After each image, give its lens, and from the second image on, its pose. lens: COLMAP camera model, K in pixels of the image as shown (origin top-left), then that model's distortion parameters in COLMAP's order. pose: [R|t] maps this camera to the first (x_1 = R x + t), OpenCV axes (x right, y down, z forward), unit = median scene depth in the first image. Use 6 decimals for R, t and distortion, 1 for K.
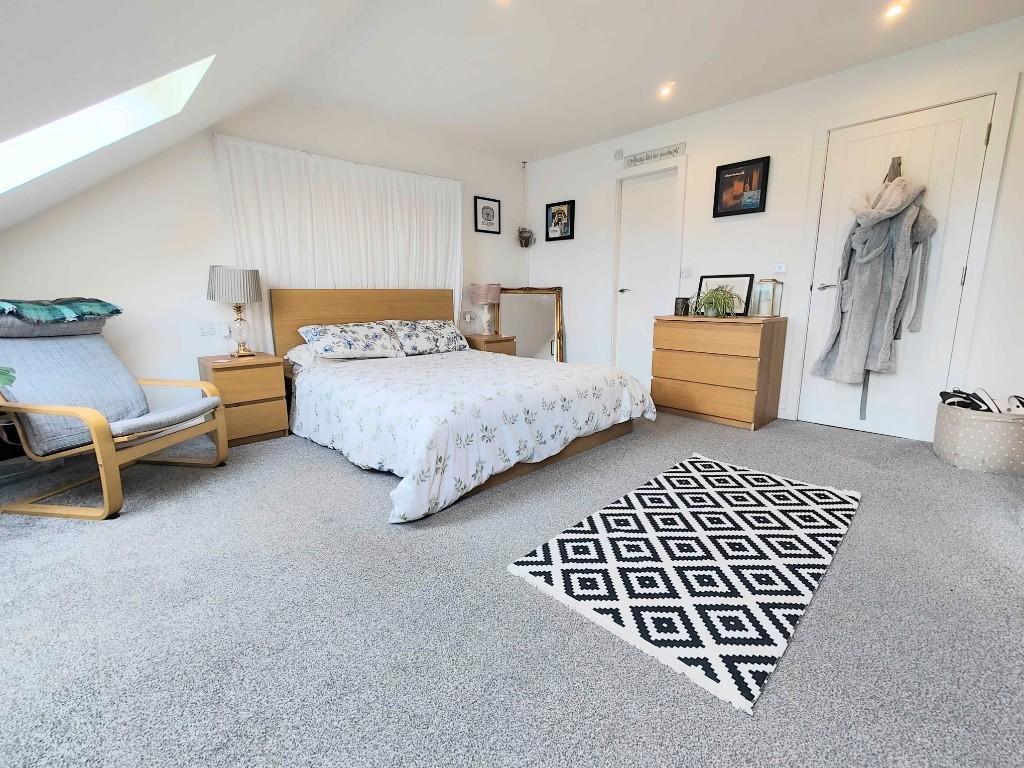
lens RADIAL K [[442.4, 0, 512.0], [0, 442.4, 384.0], [0, 0, 1]] dist [-0.000686, 0.000079]
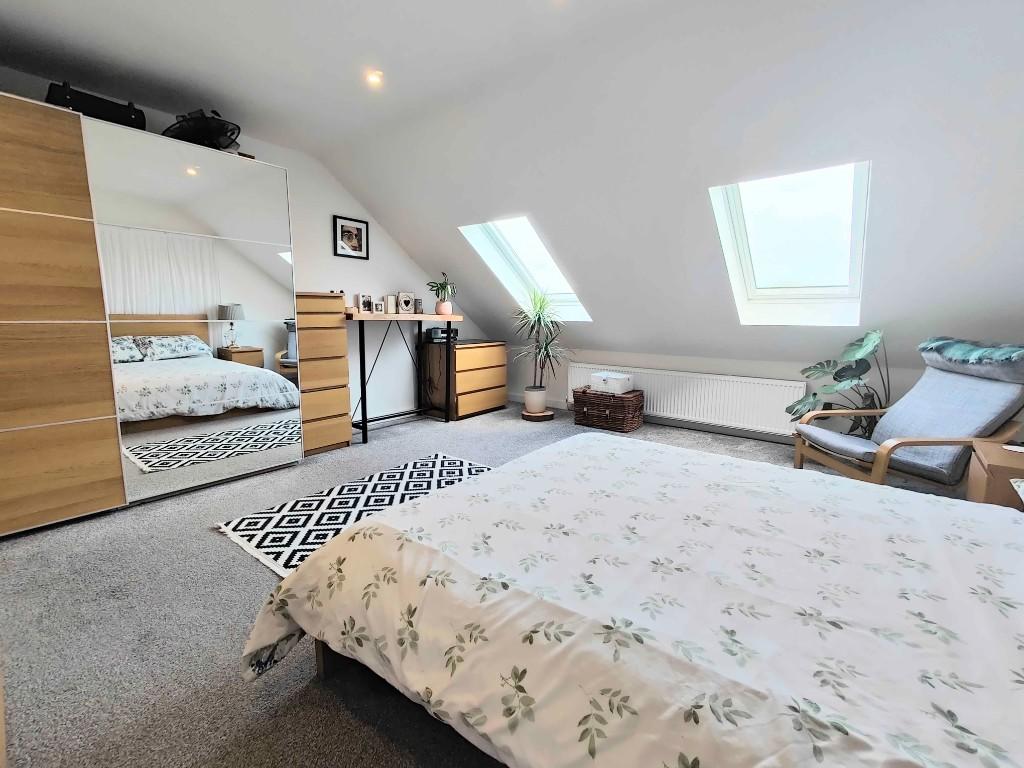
lens RADIAL K [[451.7, 0, 509.8], [0, 451.7, 378.4], [0, 0, 1]] dist [0.002730, 0.000235]
pose [[-0.991653, 0.023860, -0.126707, 0.148917], [-0.020062, 0.942204, 0.334439, -0.351094], [0.127364, 0.334190, -0.933861, 1.491284]]
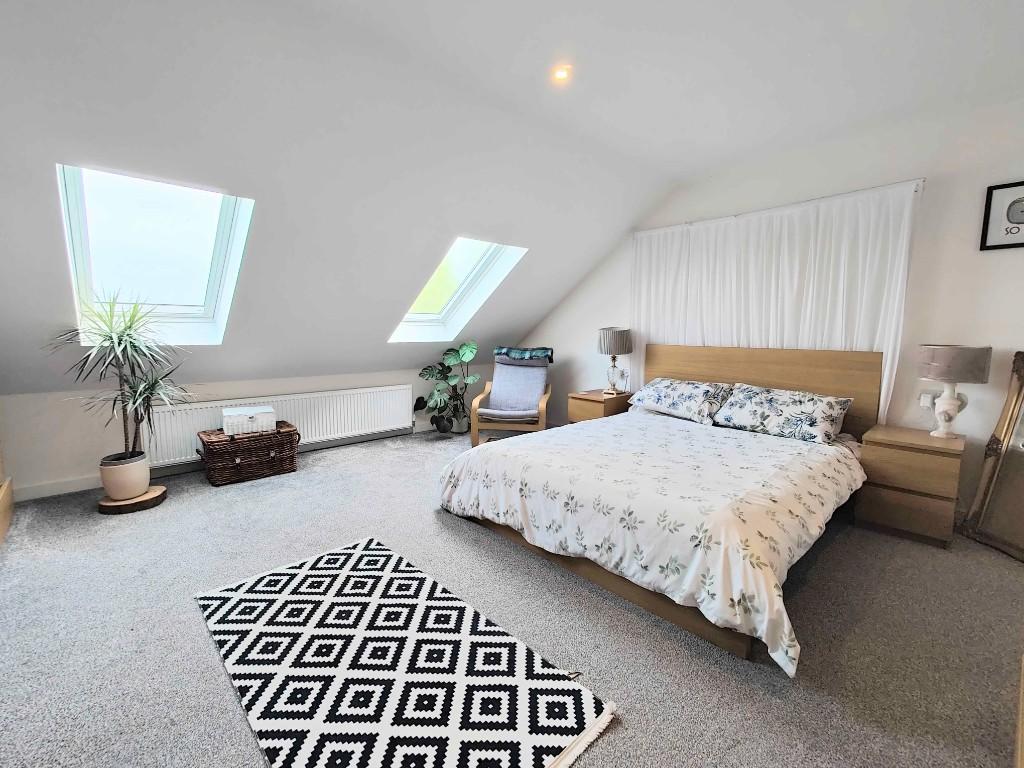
lens RADIAL K [[451.7, 0, 509.8], [0, 451.7, 378.4], [0, 0, 1]] dist [0.002730, 0.000235]
pose [[-0.016526, 0.115993, -0.993113, 0.823471], [-0.203670, 0.972033, 0.116920, -0.225368], [0.978900, 0.204199, 0.007560, 0.750482]]
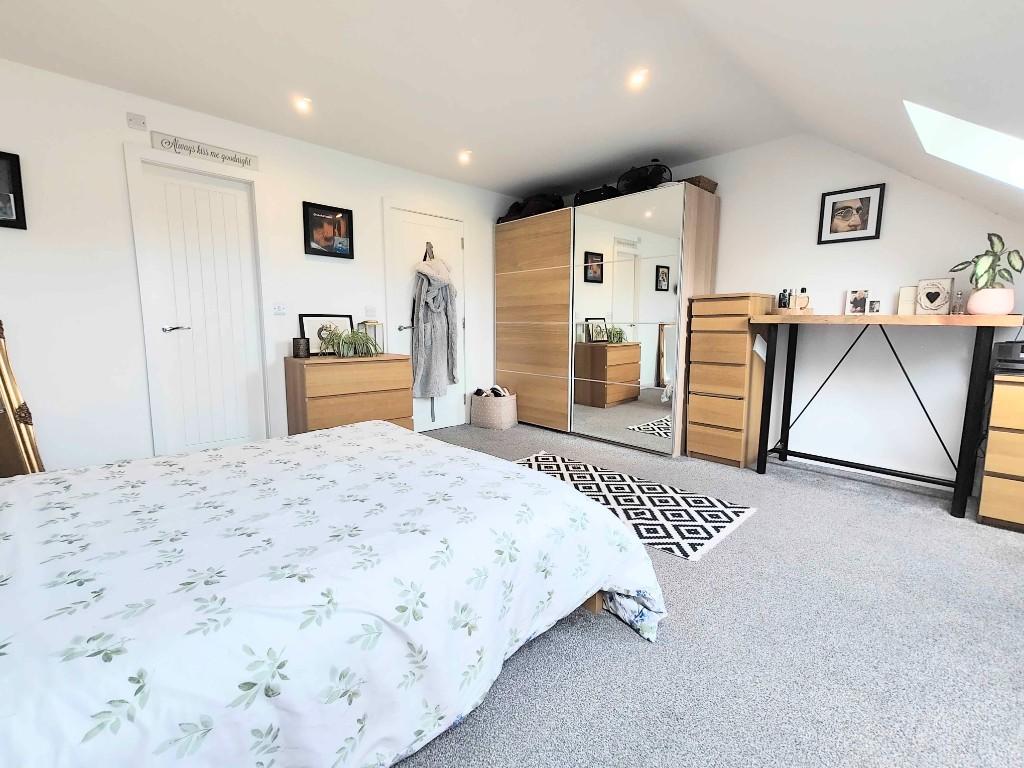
lens RADIAL K [[447.2, 0, 513.0], [0, 447.2, 380.1], [0, 0, 1]] dist [0.008227, 0.000147]
pose [[0.012654, -0.112302, 0.993594, -0.660085], [0.194569, 0.974956, 0.107718, -0.167271], [-0.980807, 0.191960, 0.034187, 0.750265]]
